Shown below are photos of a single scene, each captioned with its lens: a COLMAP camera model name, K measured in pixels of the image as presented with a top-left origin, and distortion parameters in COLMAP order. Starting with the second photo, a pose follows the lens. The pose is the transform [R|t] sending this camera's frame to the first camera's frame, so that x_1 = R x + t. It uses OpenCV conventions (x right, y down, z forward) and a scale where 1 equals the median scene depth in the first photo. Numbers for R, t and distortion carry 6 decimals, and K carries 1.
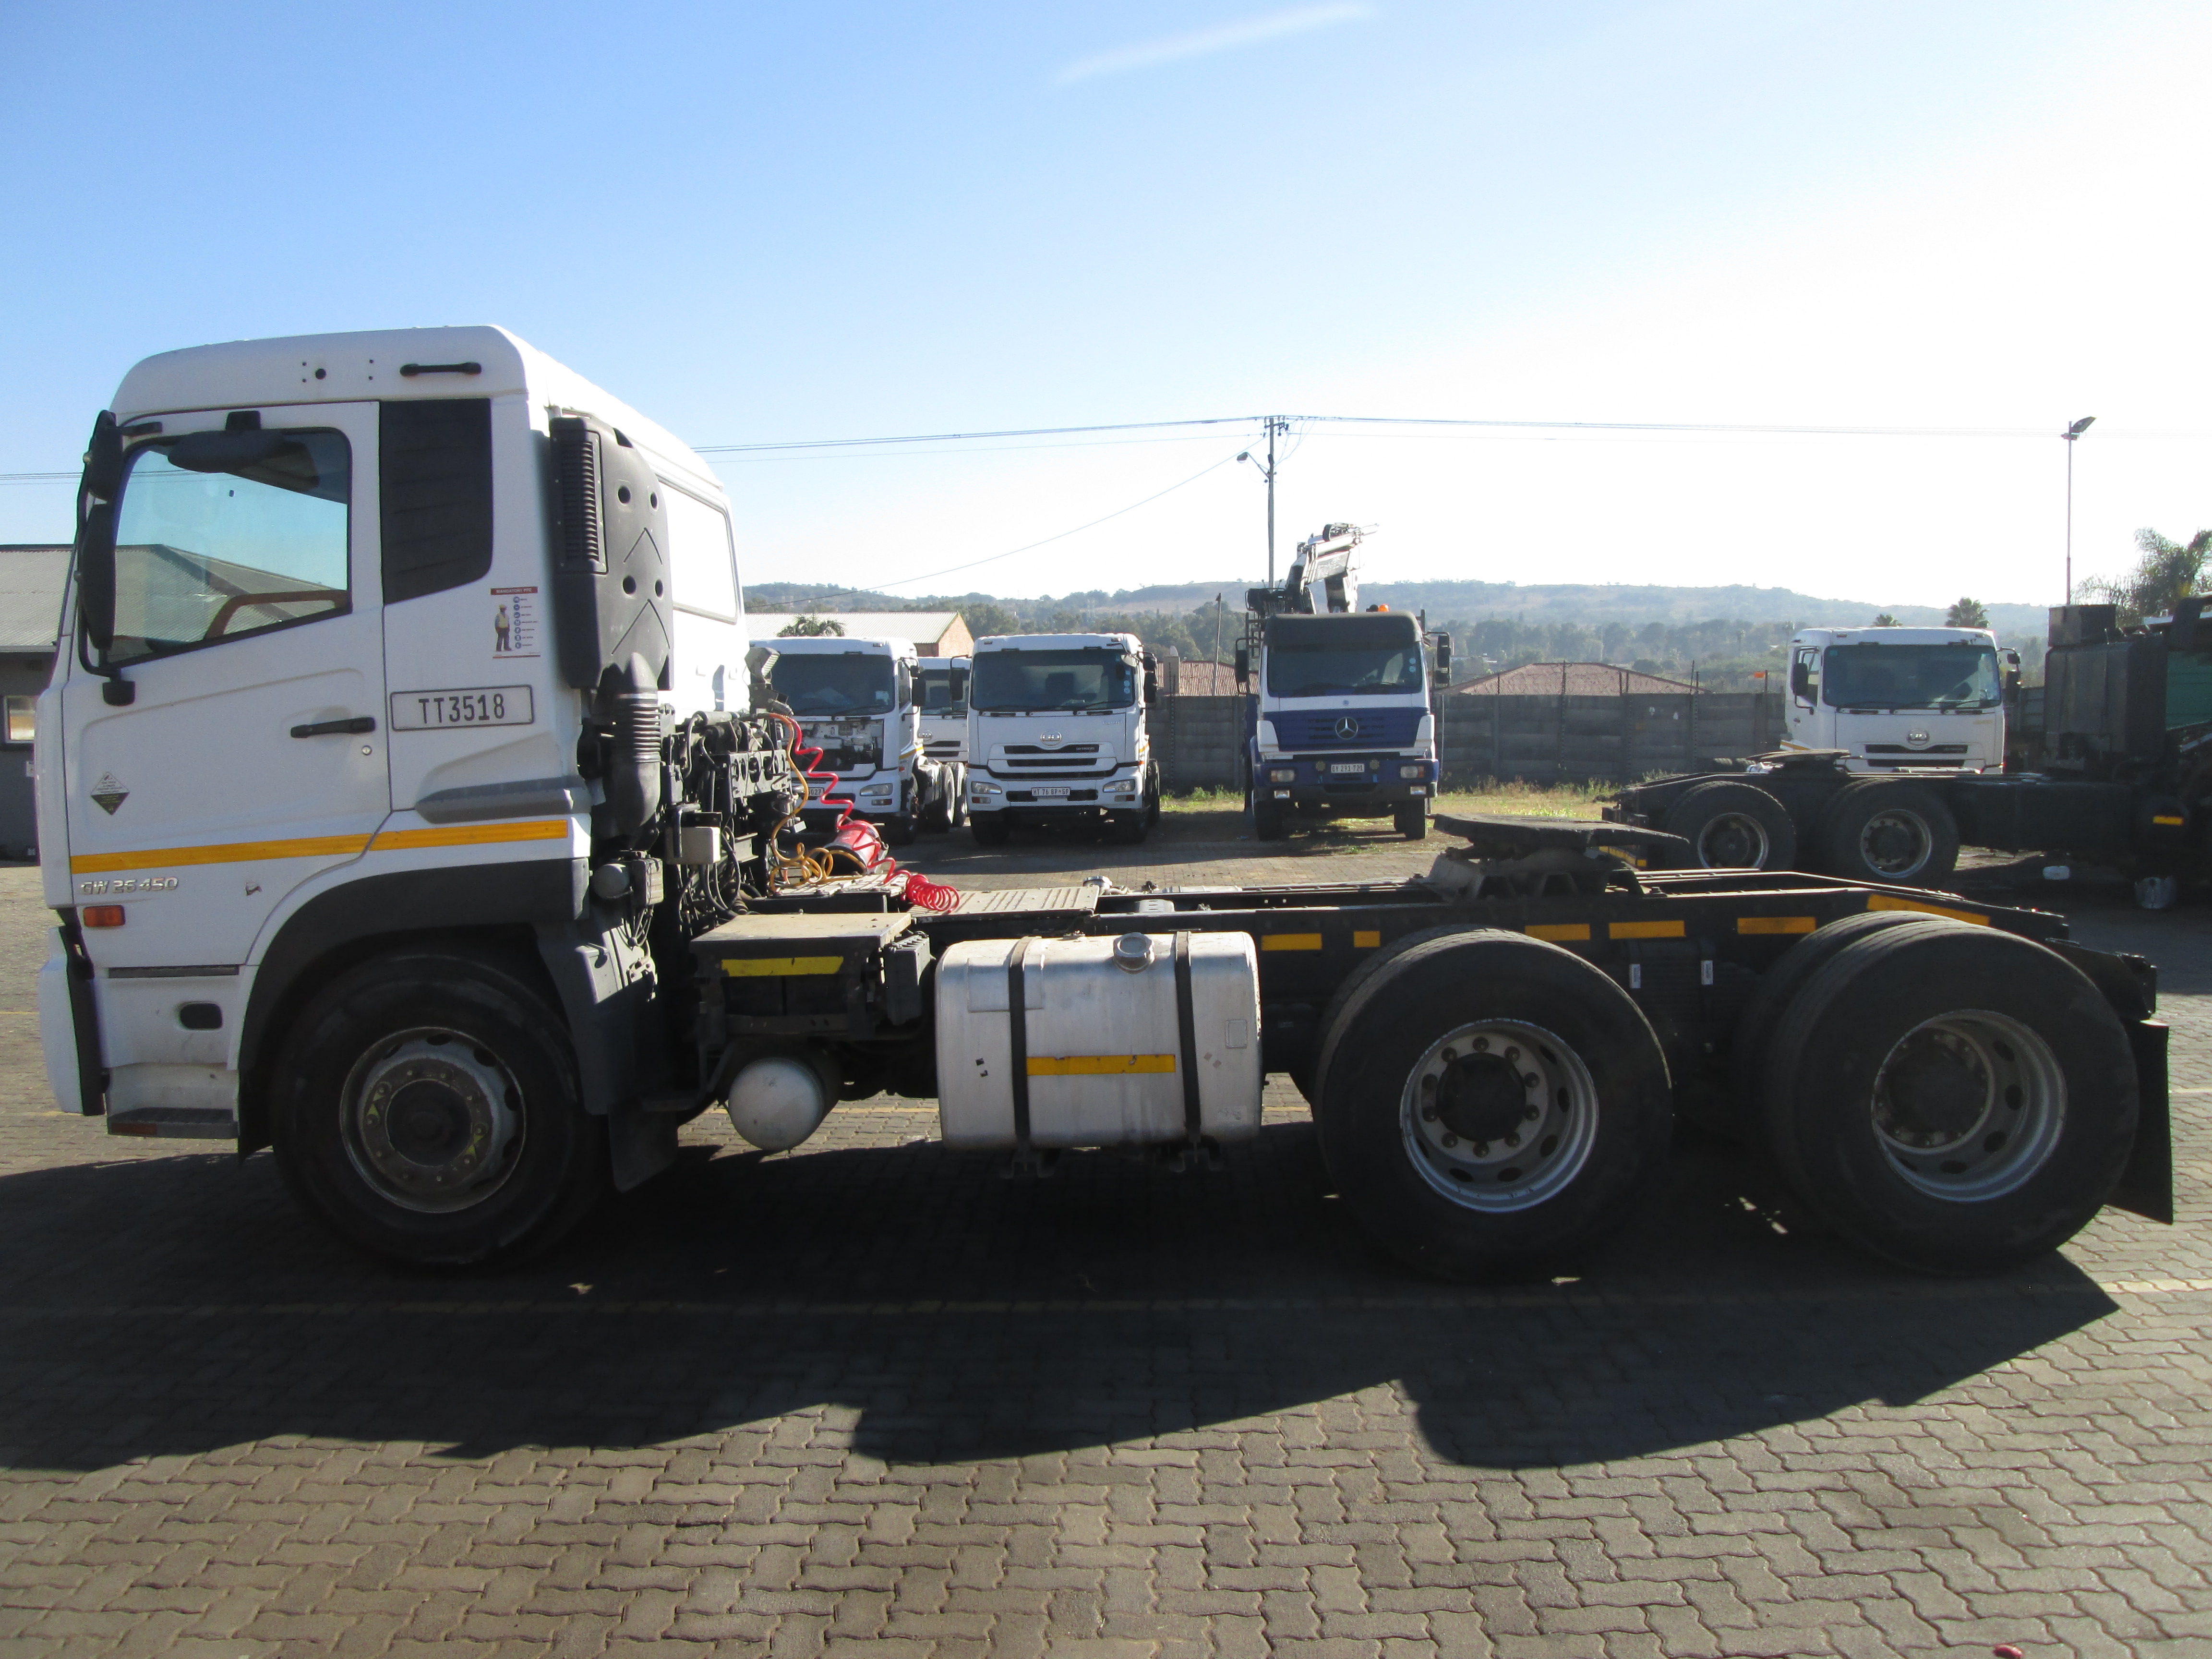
lens RADIAL K [[1805.2, 0, 1099.4], [0, 1805.2, 838.6], [0, 0, 1]] dist [-0.046086, 0.012431]
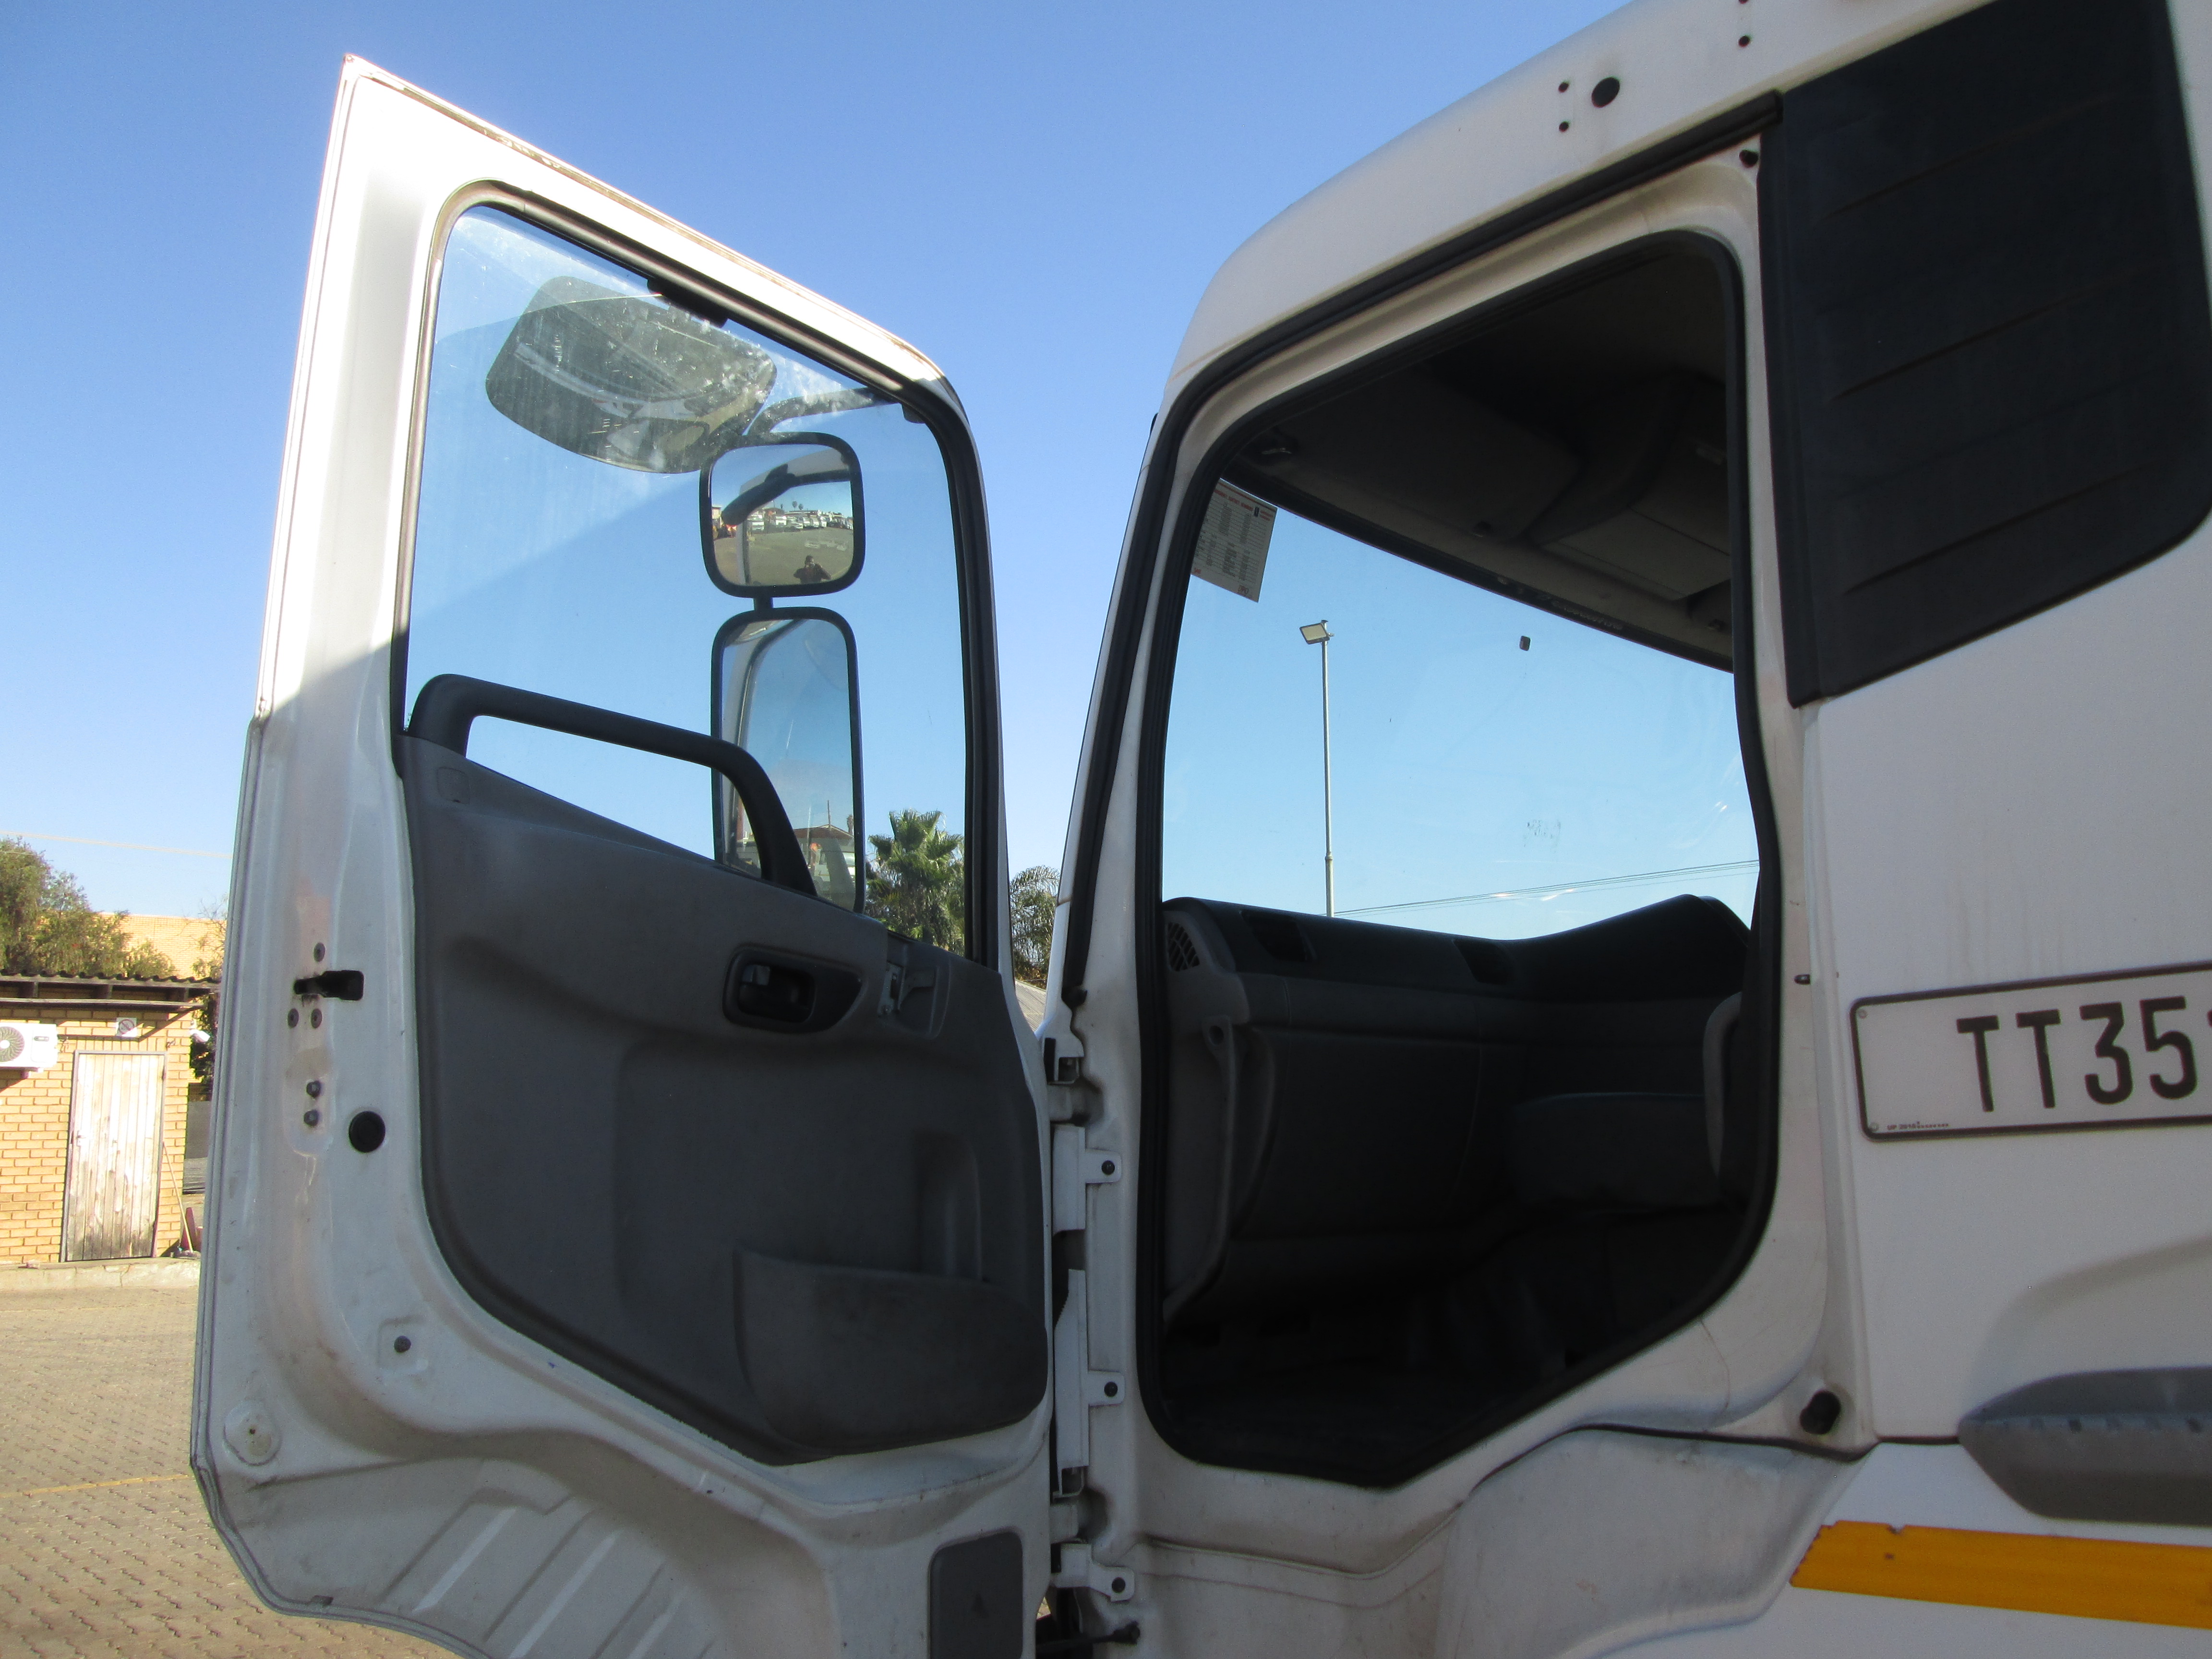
lens RADIAL K [[1805.2, 0, 1103.7], [0, 1805.2, 820.6], [0, 0, 1]] dist [-0.046086, 0.012431]
pose [[0.706379, -0.114267, -0.698550, -0.280062], [-0.052418, 0.975729, -0.212613, -0.043341], [0.705890, 0.186802, 0.683245, 0.722394]]
